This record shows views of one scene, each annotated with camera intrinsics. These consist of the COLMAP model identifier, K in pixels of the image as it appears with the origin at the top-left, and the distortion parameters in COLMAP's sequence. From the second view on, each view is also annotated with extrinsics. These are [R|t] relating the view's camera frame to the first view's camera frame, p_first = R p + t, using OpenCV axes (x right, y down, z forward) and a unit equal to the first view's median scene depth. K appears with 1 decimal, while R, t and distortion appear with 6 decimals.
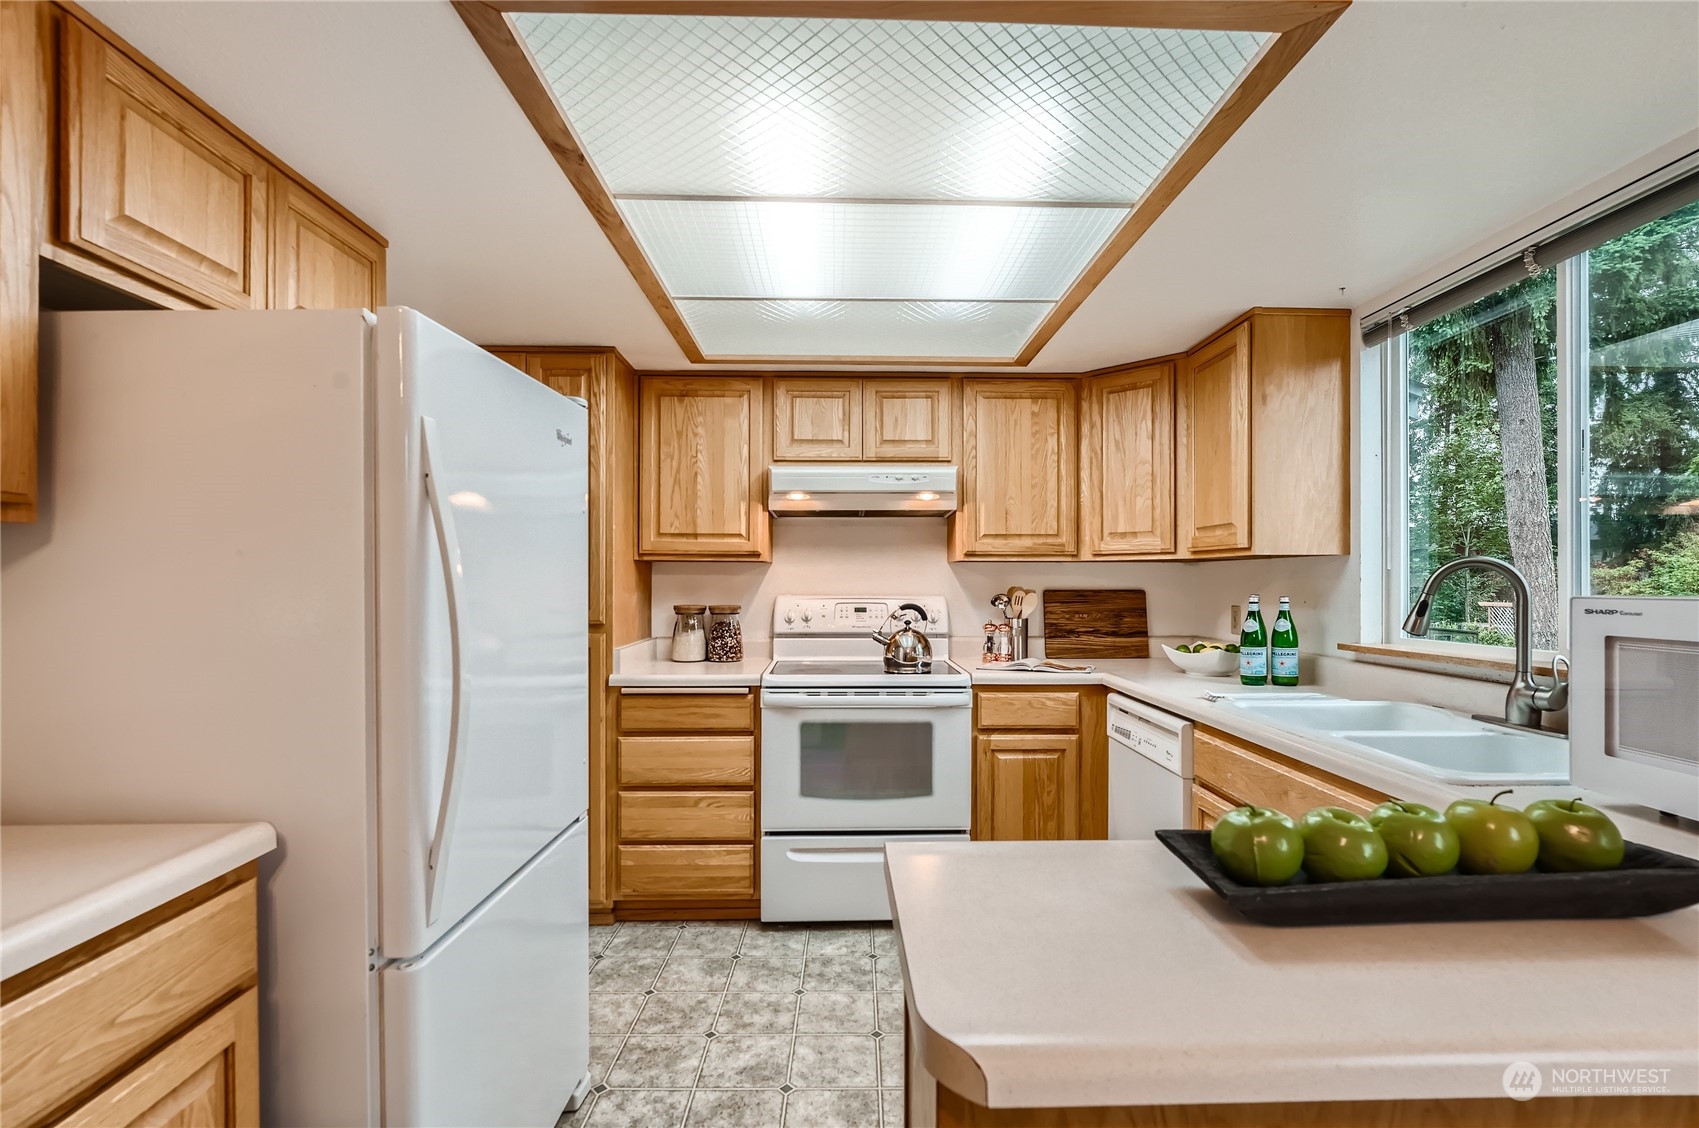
lens RADIAL K [[777.8, 0, 862.8], [0, 777.8, 578.1], [0, 0, 1]] dist [-0.009154, 0.000351]
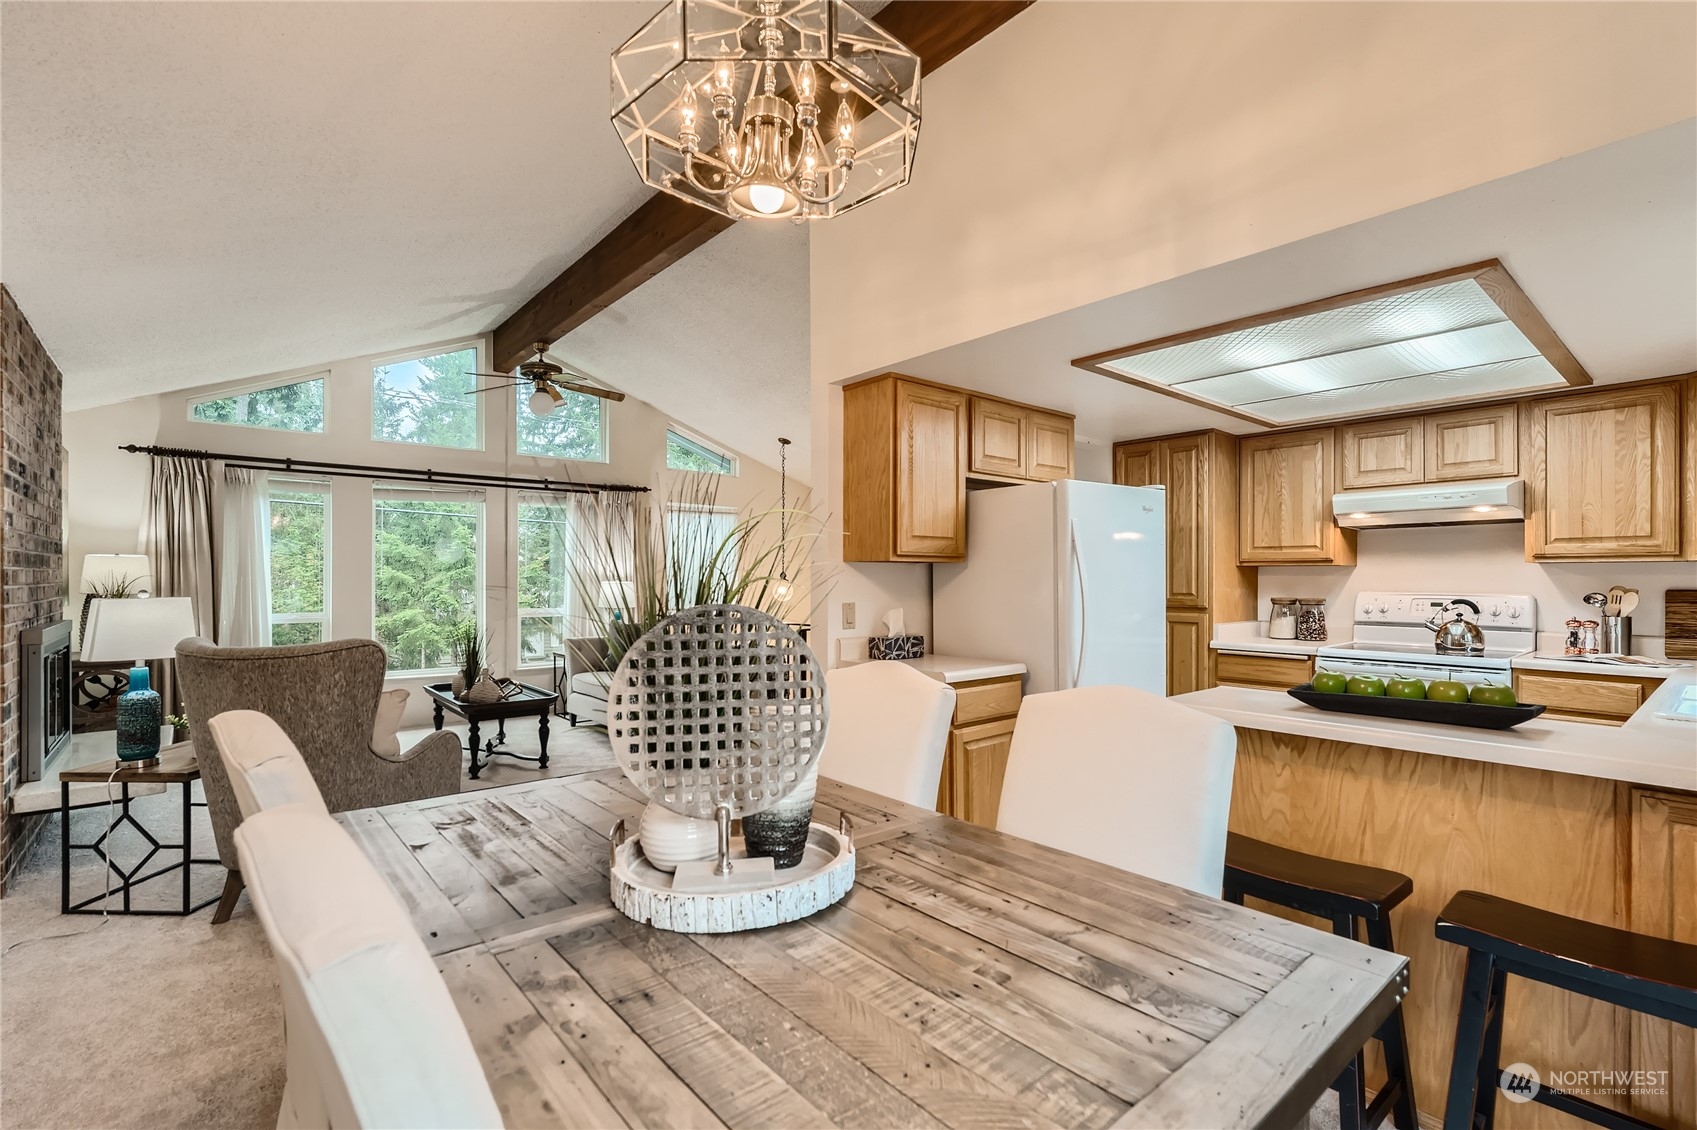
lens RADIAL K [[773.0, 0, 853.6], [0, 773.0, 575.8], [0, 0, 1]] dist [-0.001235, 0.000405]
pose [[0.624227, -0.002234, -0.781240, 0.405562], [0.001986, 0.999997, -0.001273, -0.003830], [0.781240, -0.000757, 0.624230, -0.485340]]
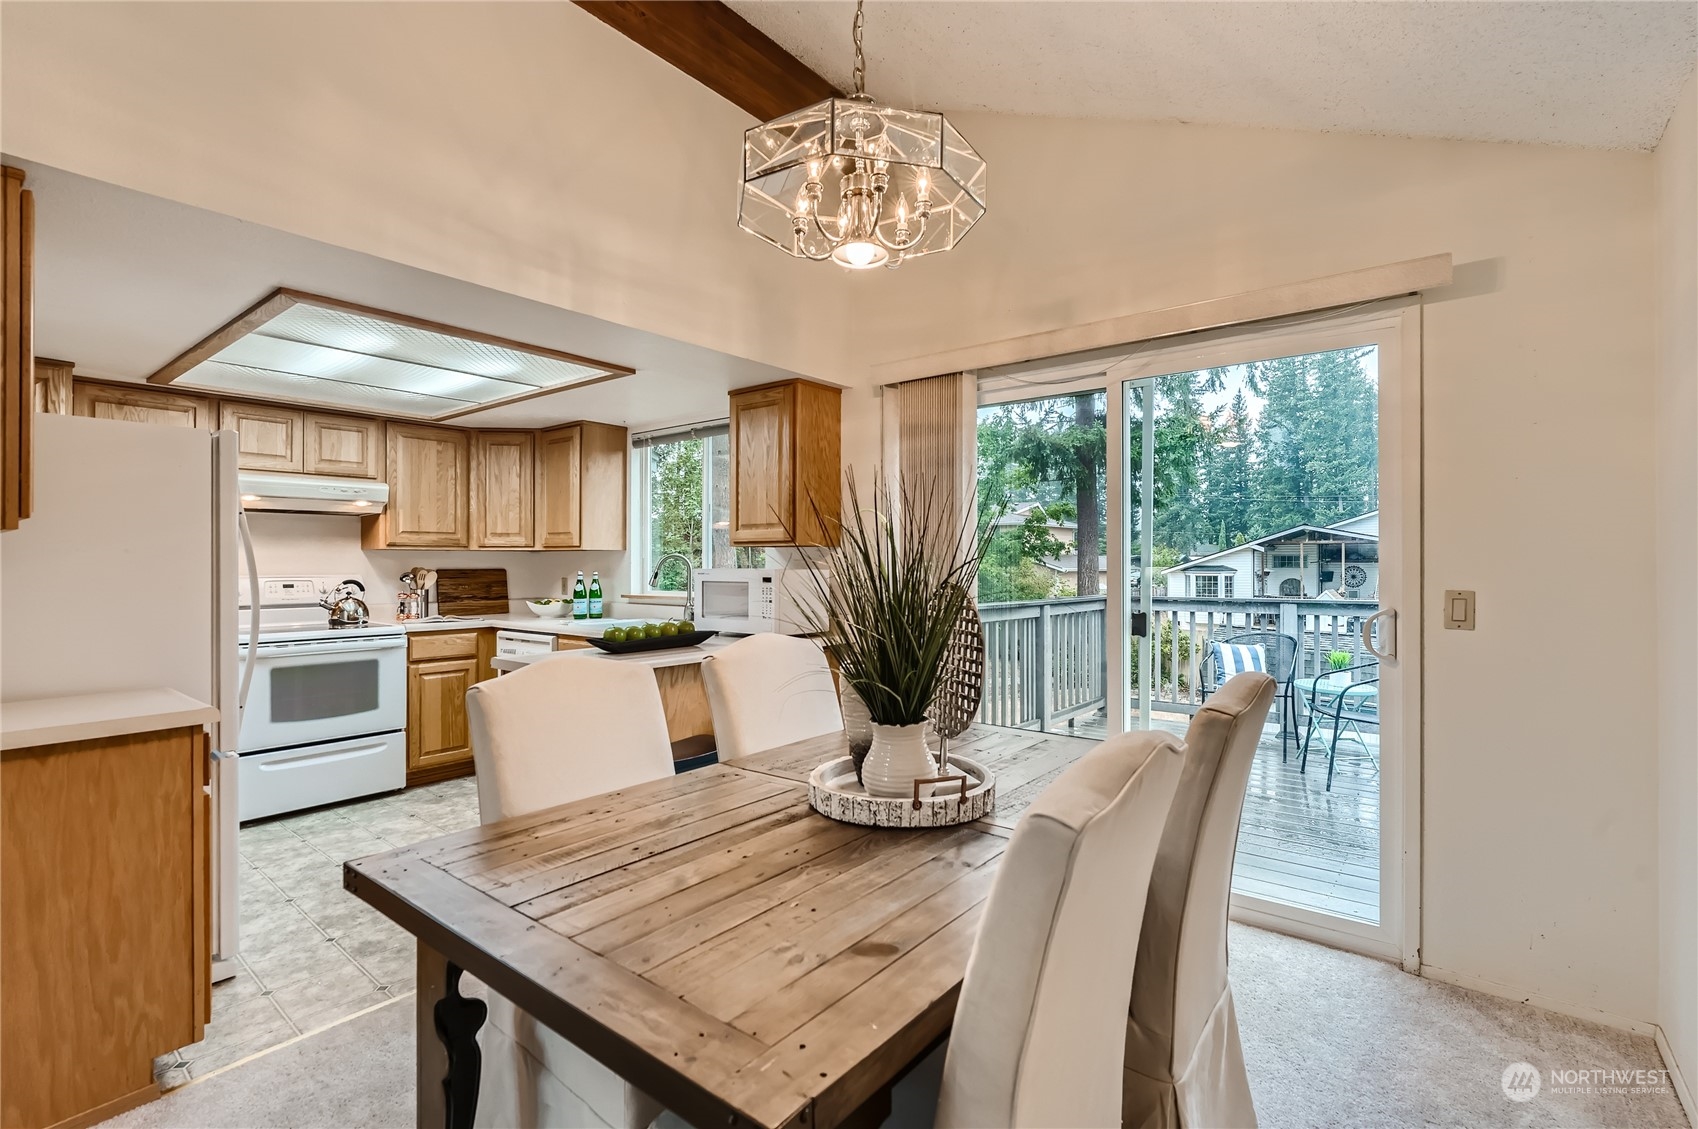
lens RADIAL K [[787.0, 0, 856.9], [0, 787.0, 561.8], [0, 0, 1]] dist [-0.011175, 0.000808]
pose [[0.647093, -0.000207, 0.762411, -0.423540], [-0.003065, 0.999991, 0.002873, -0.006457], [-0.762405, -0.004195, 0.647086, -0.609297]]
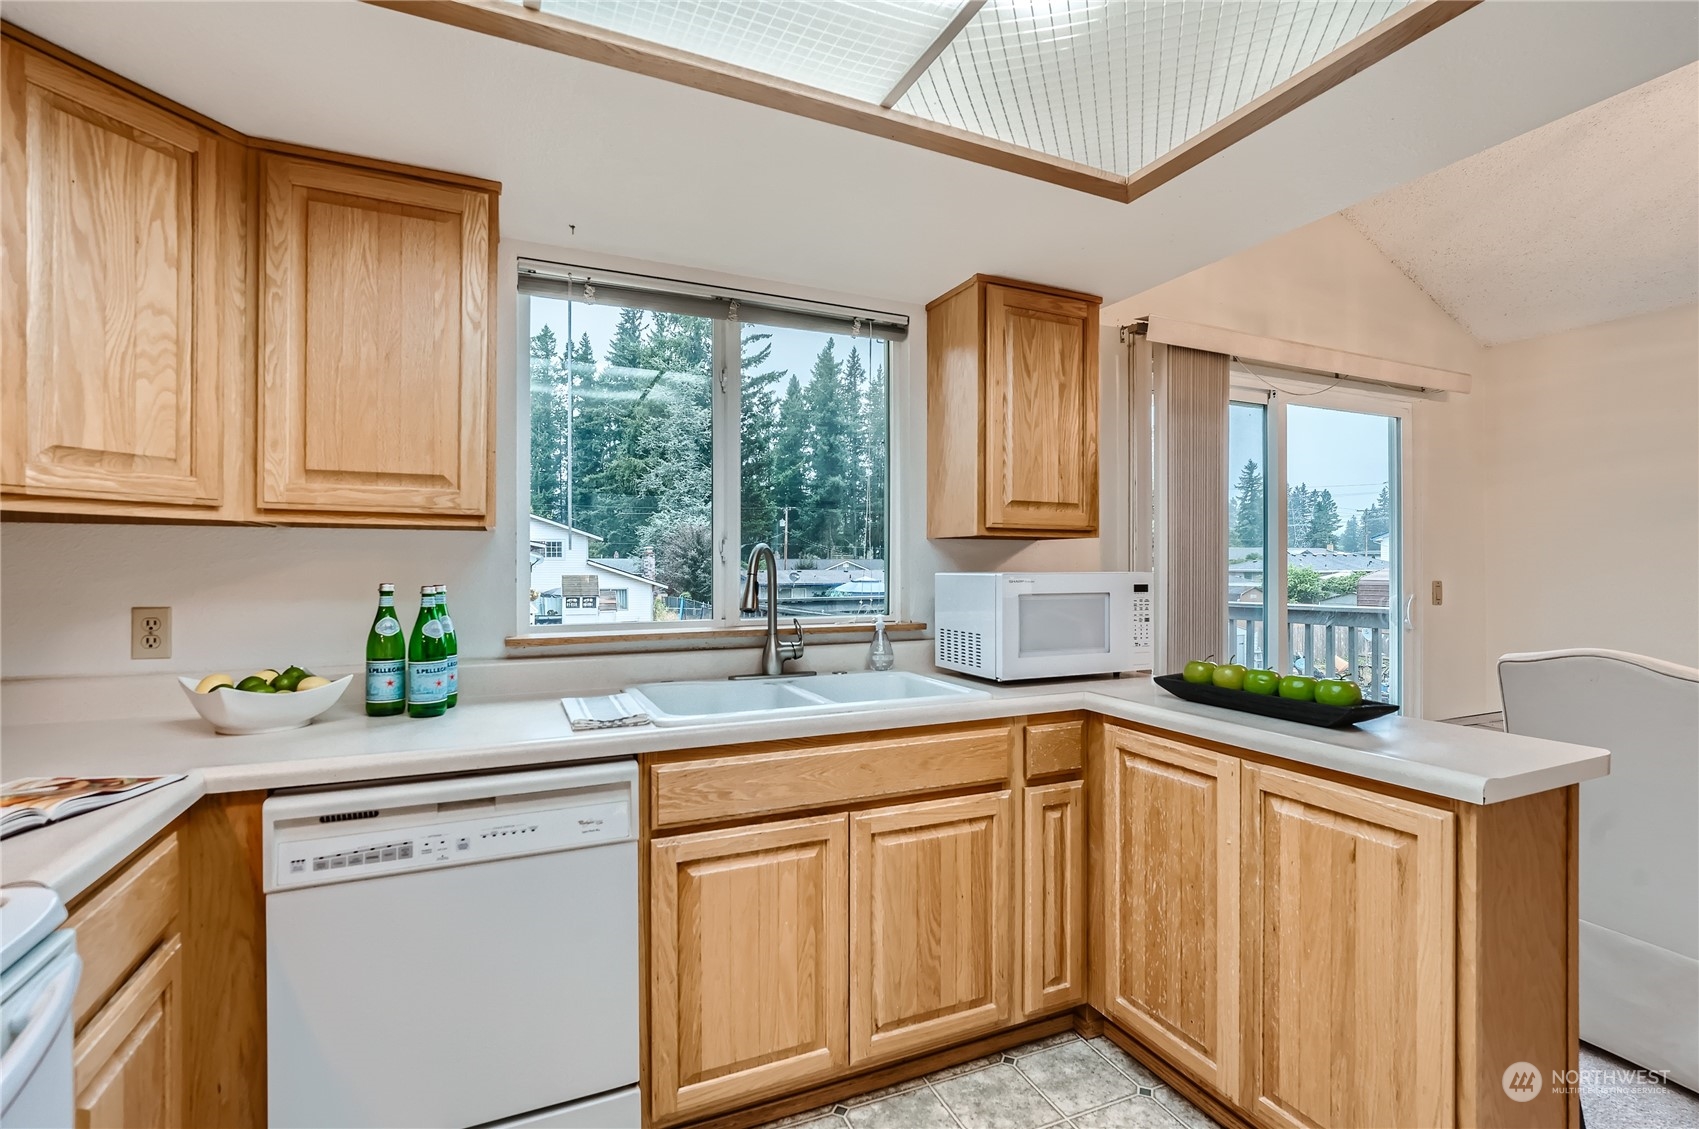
lens RADIAL K [[787.5, 0, 857.4], [0, 787.5, 561.8], [0, 0, 1]] dist [-0.011175, 0.000808]
pose [[-0.400369, 0.005469, 0.916337, -0.234749], [-0.004793, 0.999956, -0.008062, 0.005212], [-0.916341, -0.007620, -0.400326, 0.778533]]
